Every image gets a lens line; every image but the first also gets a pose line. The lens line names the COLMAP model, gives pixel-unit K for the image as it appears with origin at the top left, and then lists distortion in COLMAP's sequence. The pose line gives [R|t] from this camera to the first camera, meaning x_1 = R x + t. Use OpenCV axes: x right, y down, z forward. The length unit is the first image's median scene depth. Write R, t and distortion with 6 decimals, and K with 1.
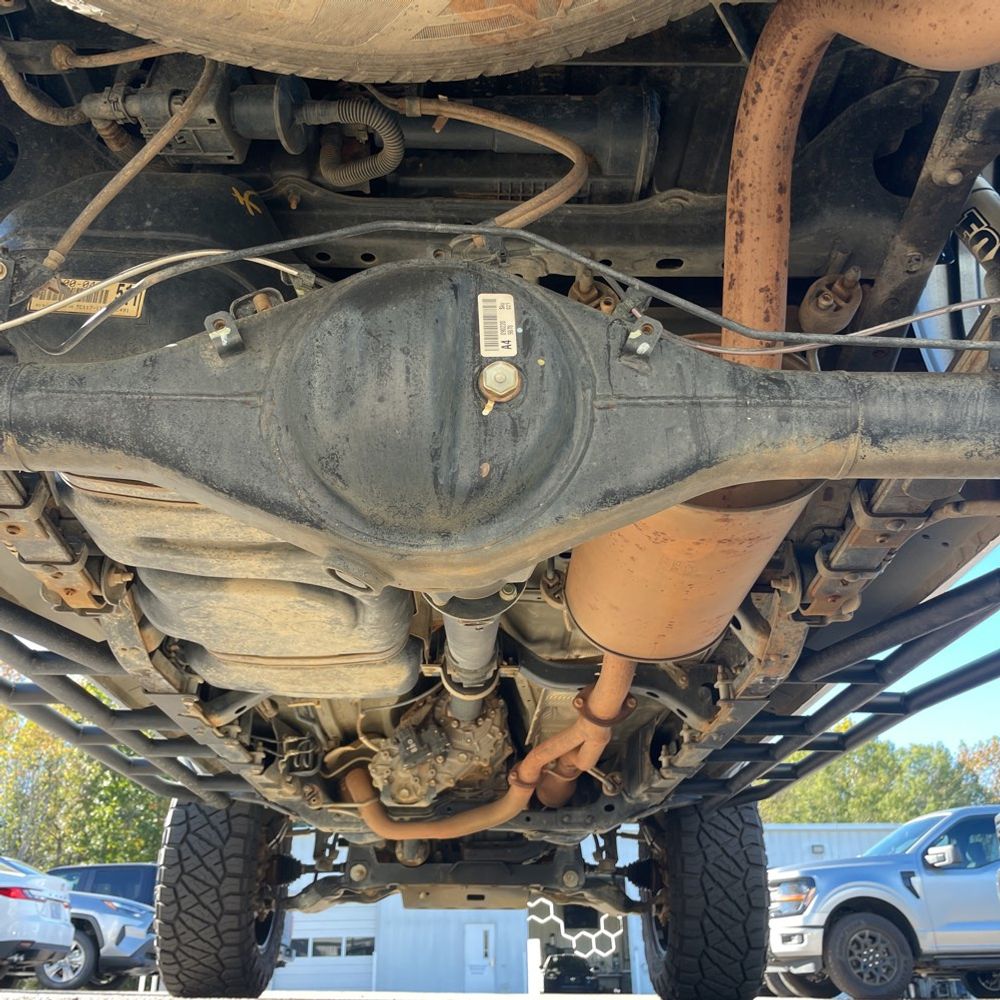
lens RADIAL K [[1015.3, 0, 509.1], [0, 1015.3, 495.6], [0, 0, 1]] dist [0.091854, -0.128775]
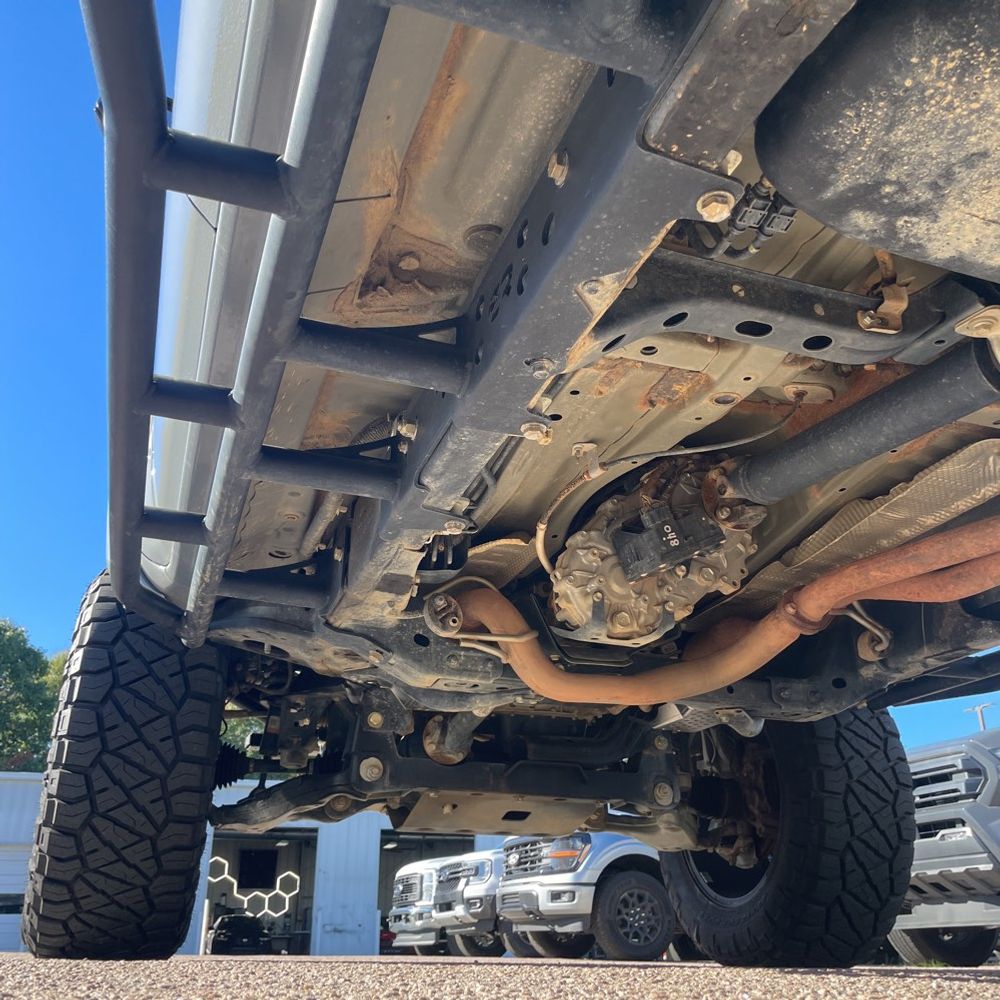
lens RADIAL K [[1015.3, 0, 509.1], [0, 1015.3, 495.6], [0, 0, 1]] dist [0.091854, -0.128775]
pose [[0.950642, 0.127347, 0.282953, -0.090578], [-0.135992, 0.990648, 0.011037, 0.059068], [-0.278901, -0.048971, 0.959070, 0.121267]]
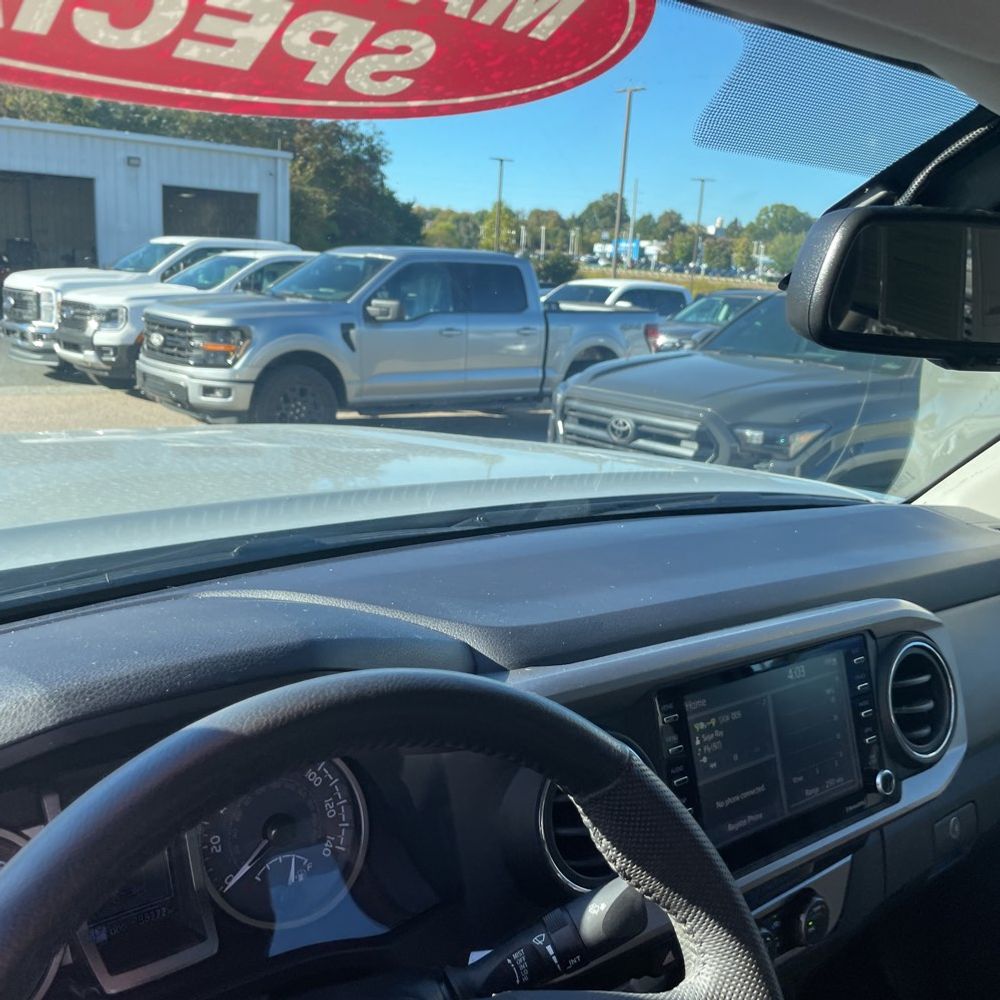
lens RADIAL K [[1015.3, 0, 509.1], [0, 1015.3, 495.6], [0, 0, 1]] dist [0.091854, -0.128775]
pose [[0.788866, -0.078635, 0.609514, -0.064852], [-0.324667, 0.788764, 0.521961, -0.032777], [-0.521807, -0.609646, 0.596699, 0.307639]]
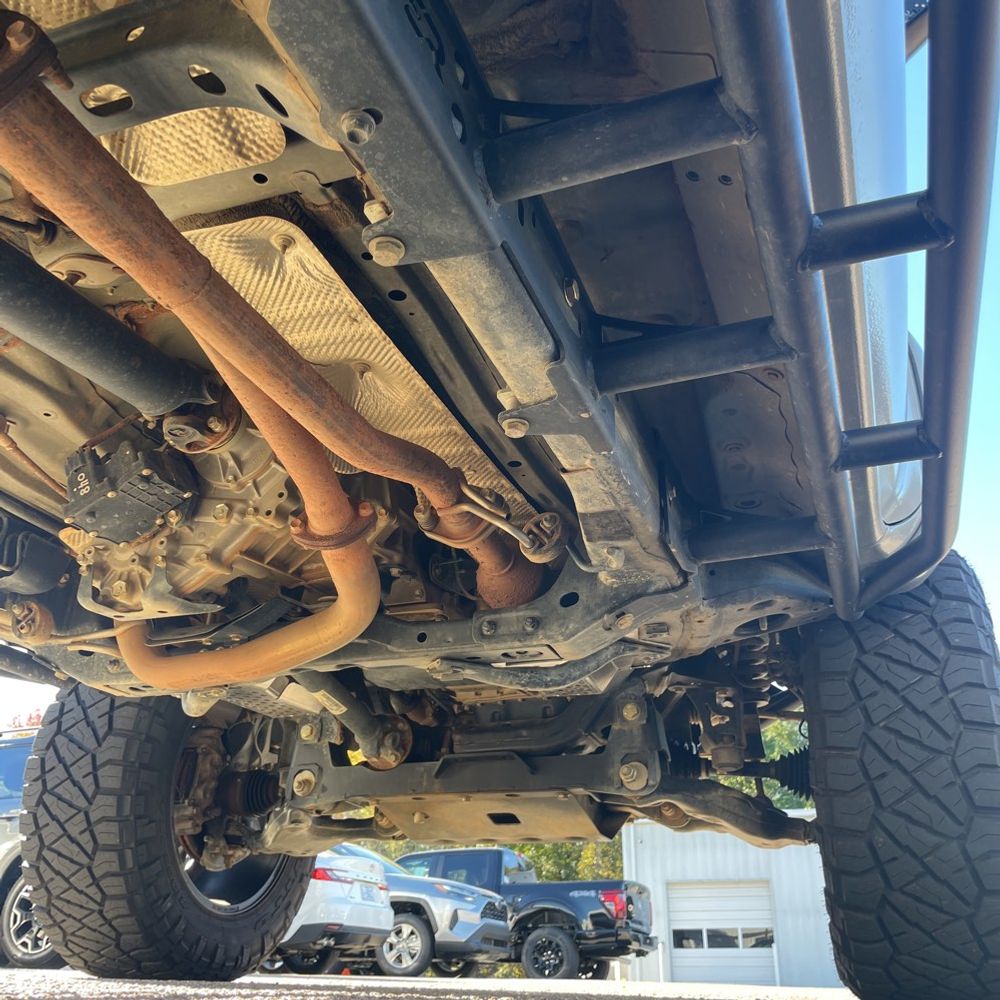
lens RADIAL K [[1015.3, 0, 509.1], [0, 1015.3, 495.6], [0, 0, 1]] dist [0.091854, -0.128775]
pose [[0.930337, -0.143344, -0.337529, 0.069839], [0.145036, 0.989217, -0.020343, 0.075280], [0.336805, -0.030028, 0.941095, 0.153599]]
